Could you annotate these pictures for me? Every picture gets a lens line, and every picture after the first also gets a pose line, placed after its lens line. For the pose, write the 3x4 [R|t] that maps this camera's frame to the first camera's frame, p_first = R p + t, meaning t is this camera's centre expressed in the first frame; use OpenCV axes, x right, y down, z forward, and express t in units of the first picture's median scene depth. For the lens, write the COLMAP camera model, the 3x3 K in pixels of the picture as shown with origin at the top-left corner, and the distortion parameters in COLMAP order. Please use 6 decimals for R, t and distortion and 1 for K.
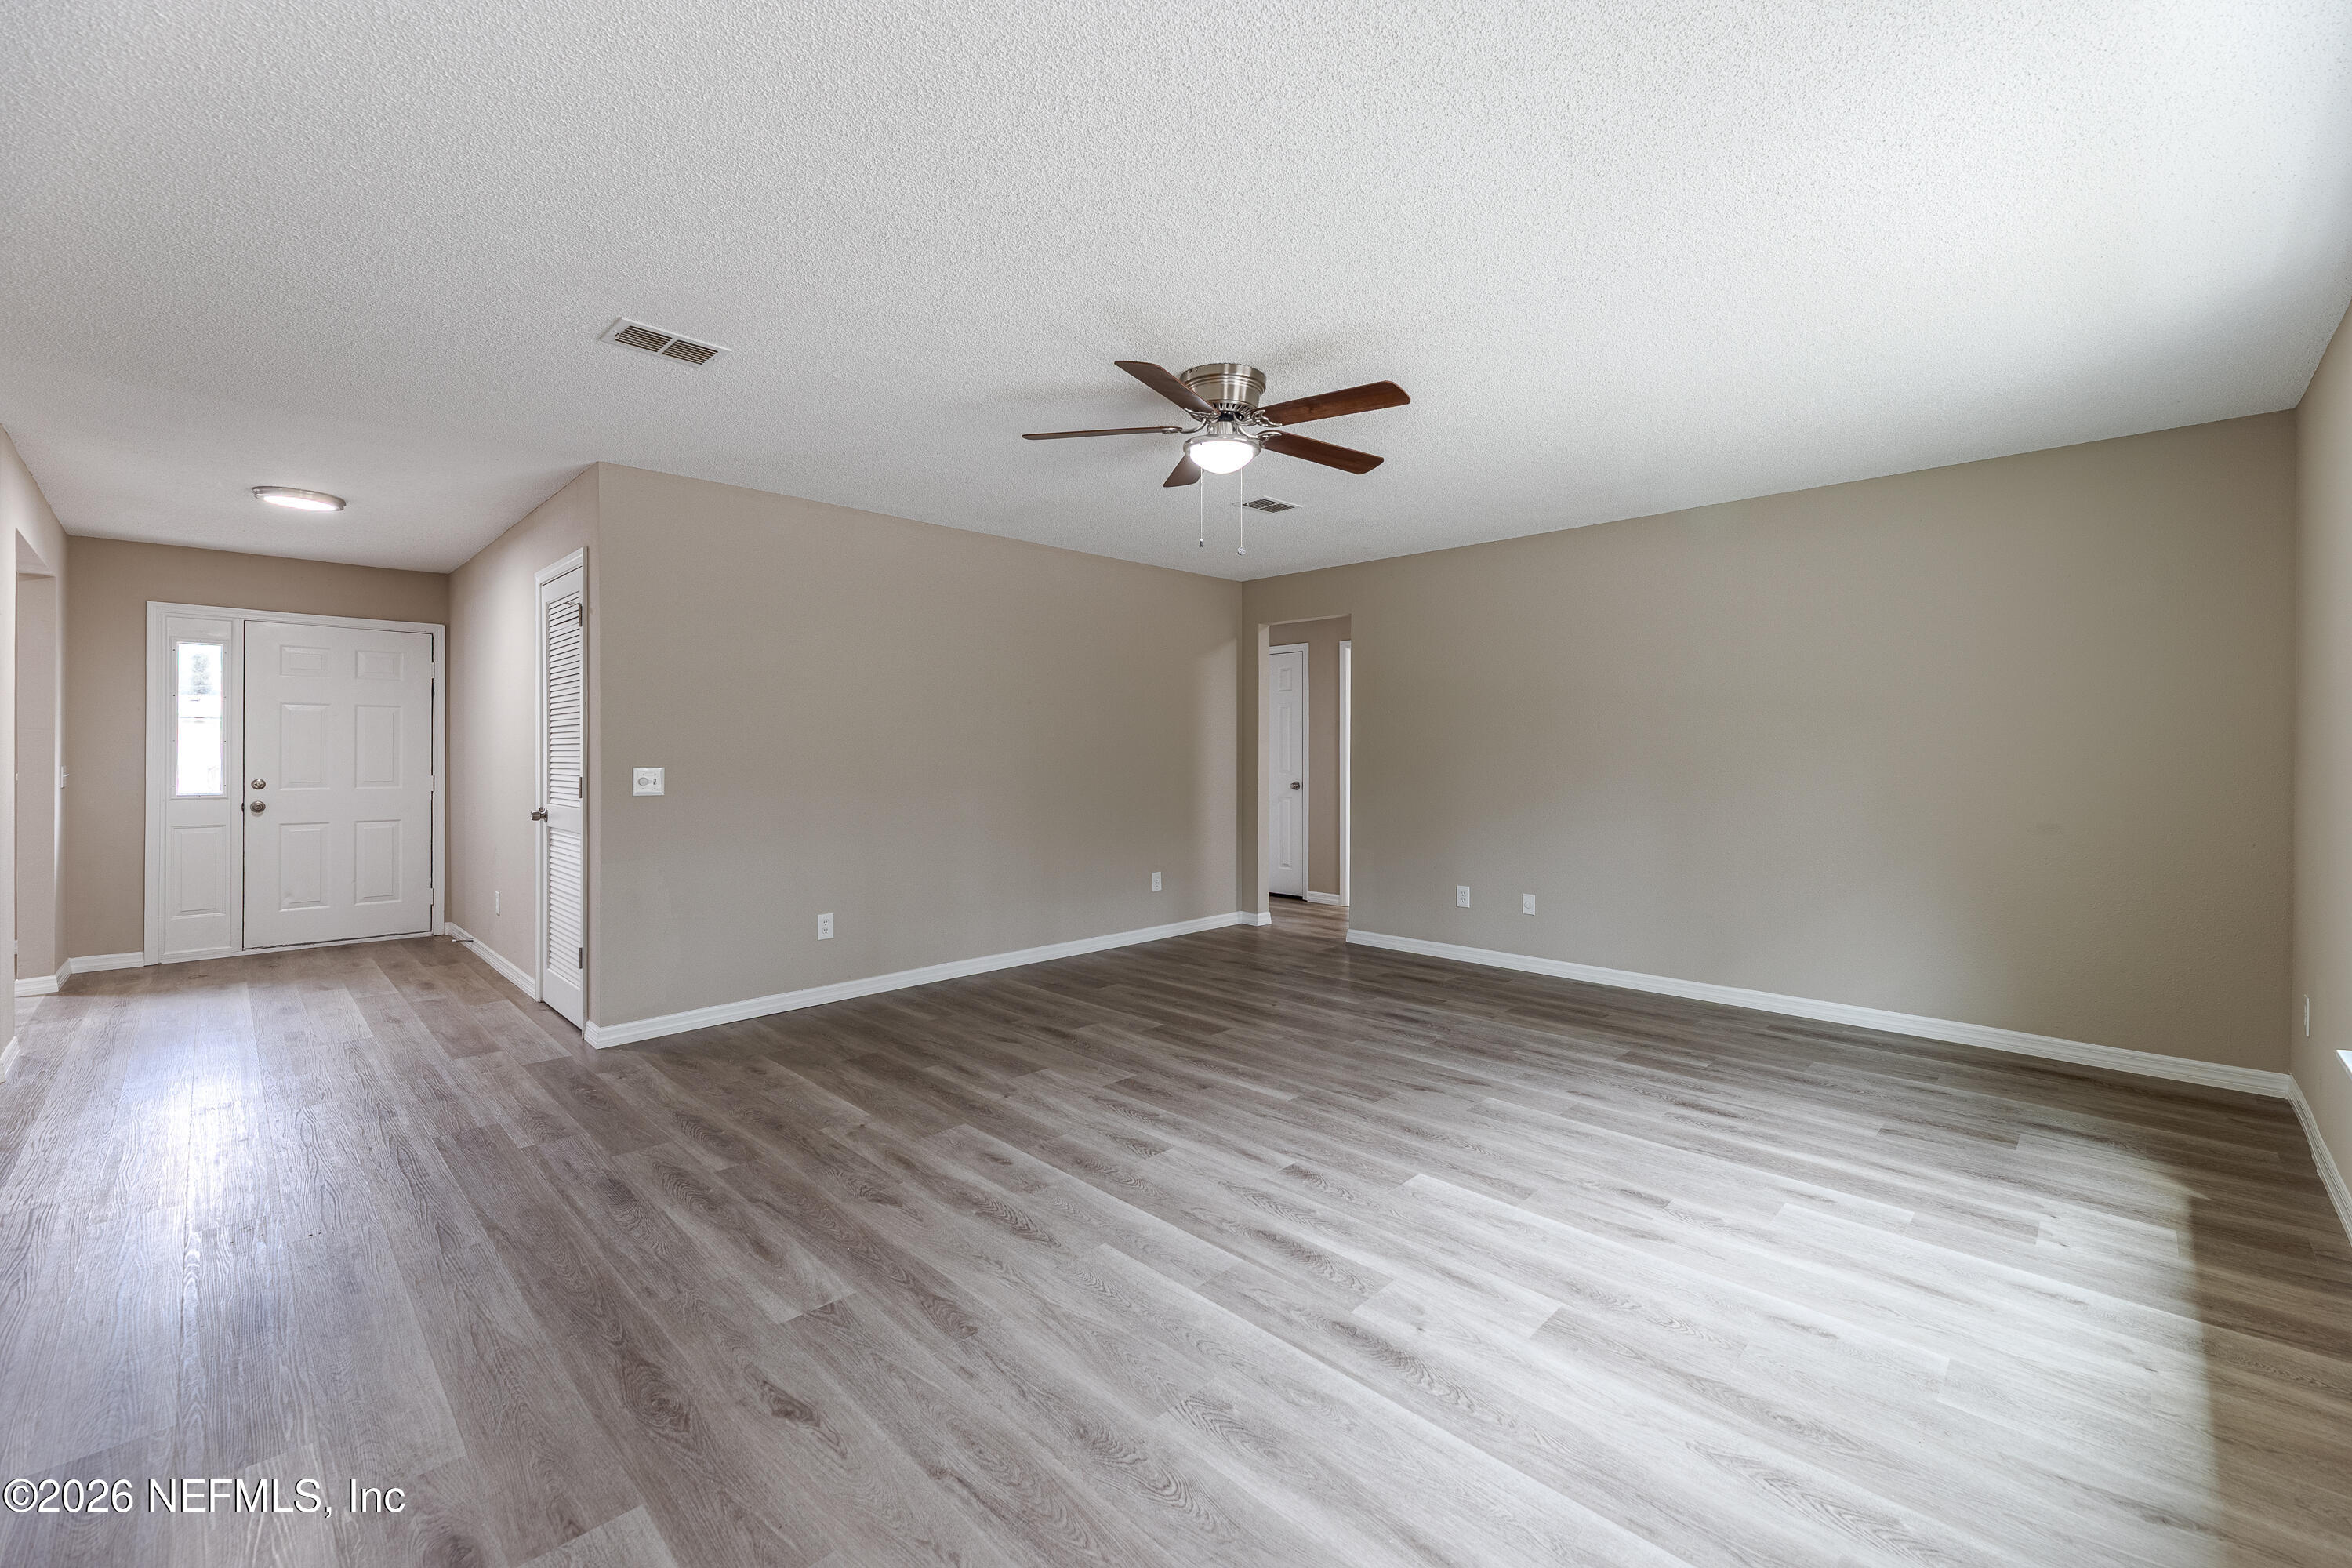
lens RADIAL K [[951.3, 0, 1181.9], [0, 951.3, 755.9], [0, 0, 1]] dist [-0.005136, 0.000719]
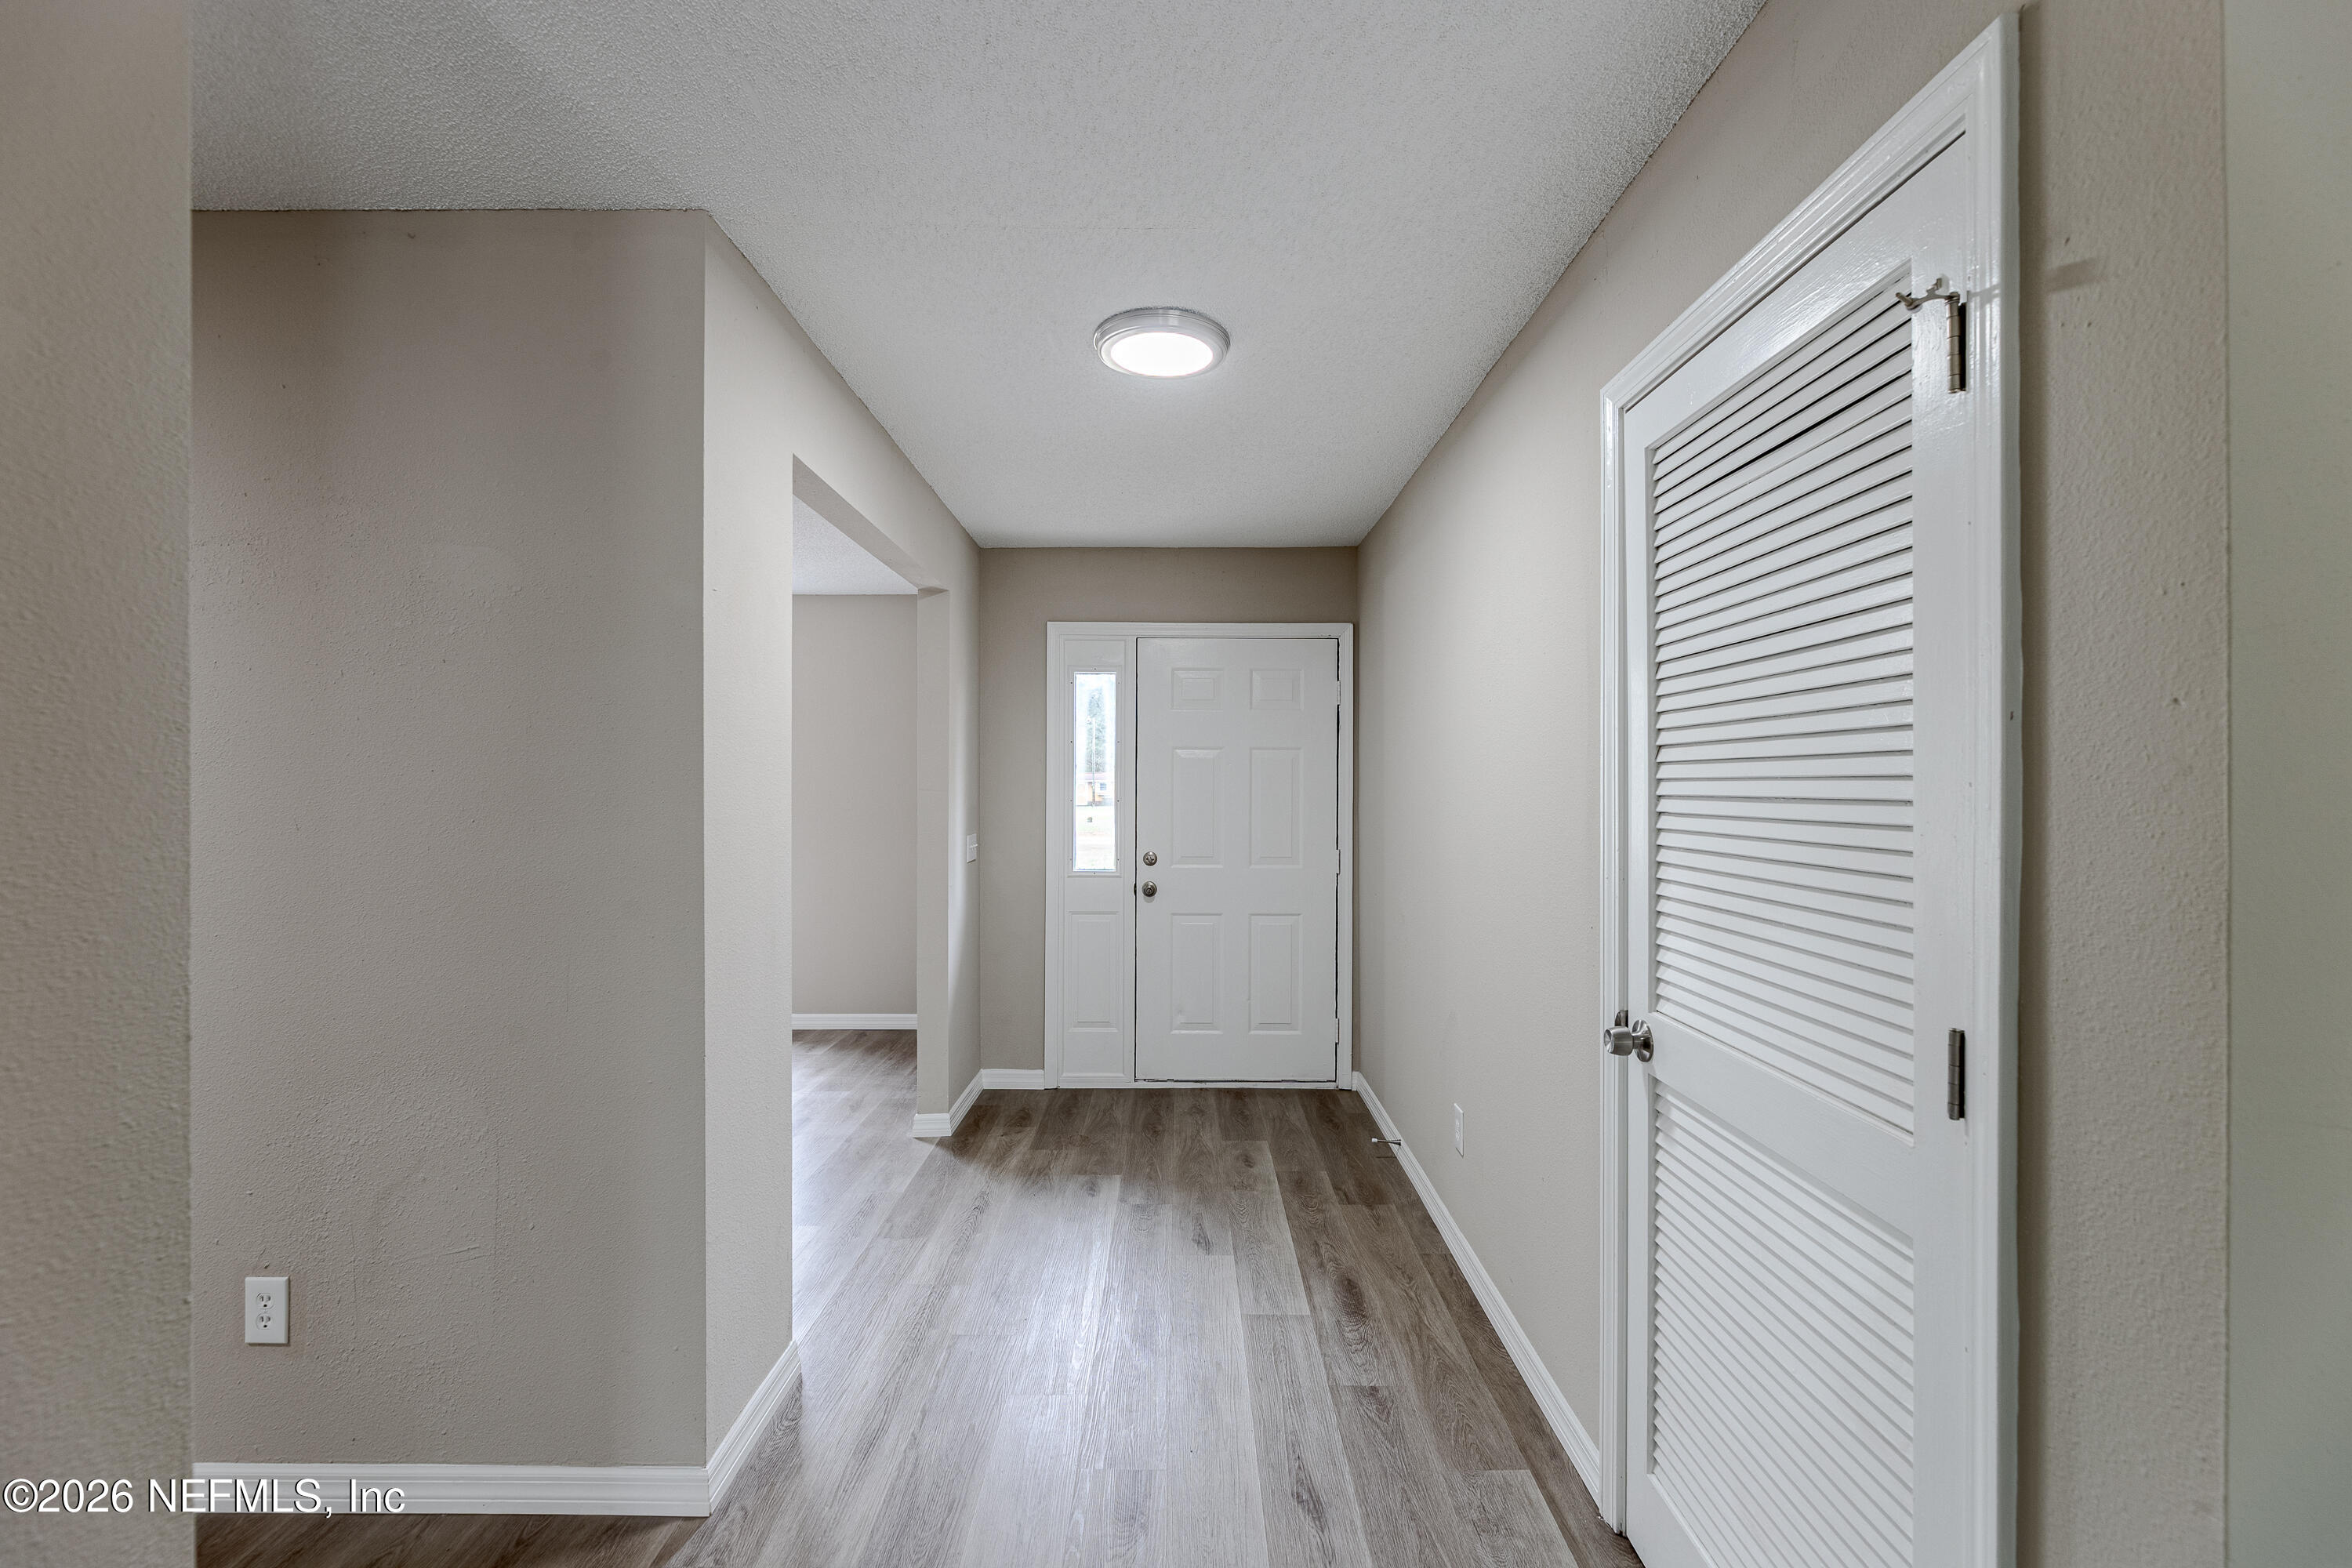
lens RADIAL K [[951.3, 0, 1176.8], [0, 951.3, 785.6], [0, 0, 1]] dist [-0.005136, 0.000719]
pose [[0.696593, 0.000925, -0.717466, -0.432238], [-0.002217, 0.999997, -0.000863, -0.026809], [0.717463, 0.002192, 0.696593, 0.502568]]
